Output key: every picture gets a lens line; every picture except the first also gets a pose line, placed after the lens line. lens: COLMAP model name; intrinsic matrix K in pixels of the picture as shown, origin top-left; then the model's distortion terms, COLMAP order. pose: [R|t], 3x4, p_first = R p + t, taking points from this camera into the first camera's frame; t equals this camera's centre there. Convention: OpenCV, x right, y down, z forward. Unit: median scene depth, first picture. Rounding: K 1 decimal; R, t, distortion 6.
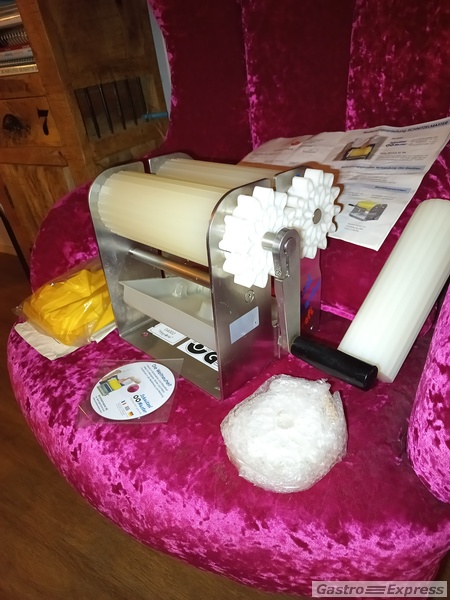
lens RADIAL K [[423.8, 0, 231.6], [0, 423.8, 299.5], [0, 0, 1]] dist [0.000415, -0.000994]
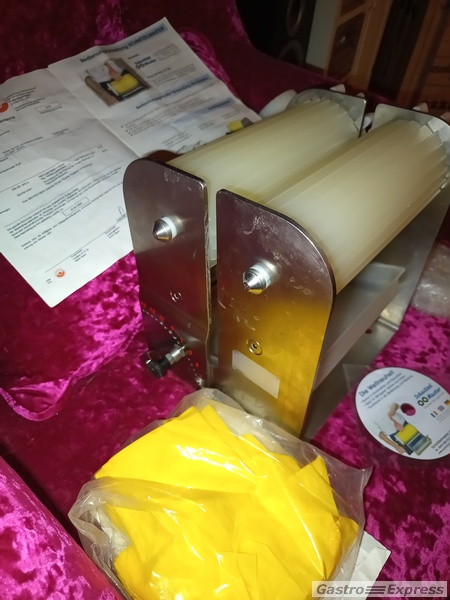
lens RADIAL K [[423.8, 0, 231.6], [0, 423.8, 299.5], [0, 0, 1]] dist [0.000415, -0.000994]
pose [[-0.058564, -0.620960, 0.781651, -0.614787], [0.475375, 0.671173, 0.568810, -0.473271], [-0.877832, 0.404889, 0.255882, 0.865377]]
